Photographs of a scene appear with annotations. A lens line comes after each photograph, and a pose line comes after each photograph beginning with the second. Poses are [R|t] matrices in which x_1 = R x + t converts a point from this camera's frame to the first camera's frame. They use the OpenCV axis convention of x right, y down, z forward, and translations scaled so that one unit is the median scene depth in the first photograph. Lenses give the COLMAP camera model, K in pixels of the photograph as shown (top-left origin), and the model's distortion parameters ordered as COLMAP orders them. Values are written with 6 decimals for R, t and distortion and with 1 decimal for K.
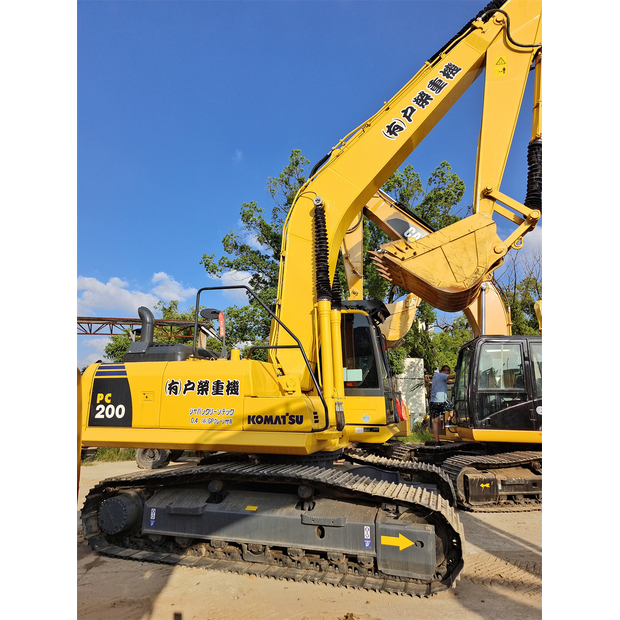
lens RADIAL K [[416.7, 0, 310.0], [0, 416.7, 310.0], [0, 0, 1]] dist [0.057610, -0.039746]
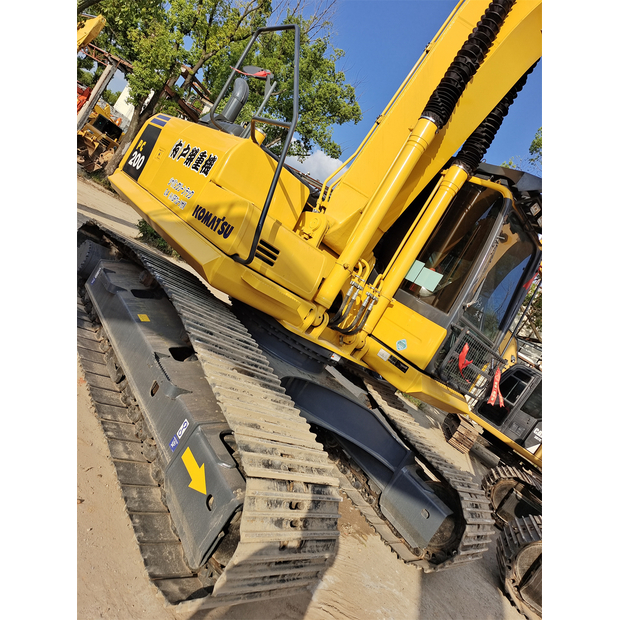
lens RADIAL K [[416.7, 0, 310.0], [0, 416.7, 310.0], [0, 0, 1]] dist [0.057610, -0.039746]
pose [[0.718943, 0.498715, -0.484153, 0.351058], [-0.425901, 0.866555, 0.260175, 0.129904], [0.549298, 0.019150, 0.835407, 0.478382]]
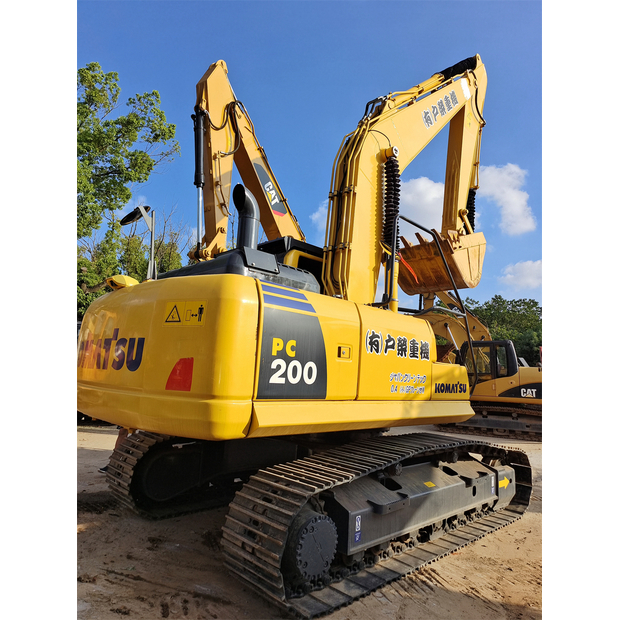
lens RADIAL K [[416.7, 0, 310.0], [0, 416.7, 310.0], [0, 0, 1]] dist [0.057610, -0.039746]
pose [[0.497216, 0.143419, 0.855691, -0.937982], [-0.253813, 0.967143, -0.014617, 0.162740], [-0.829672, -0.209918, 0.517280, 0.710170]]
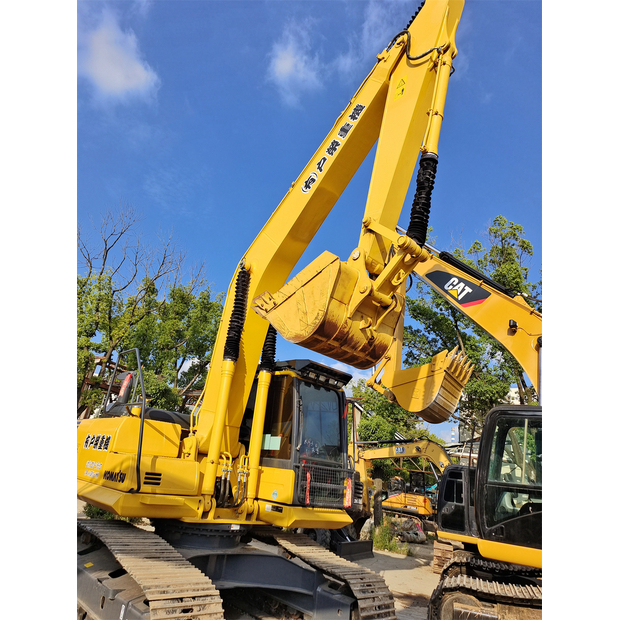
lens RADIAL K [[416.7, 0, 310.0], [0, 416.7, 310.0], [0, 0, 1]] dist [0.057610, -0.039746]
pose [[0.866015, -0.096956, -0.490528, 0.760985], [0.002737, 0.981925, -0.189252, 0.052828], [0.500011, 0.162552, 0.850627, 0.257546]]
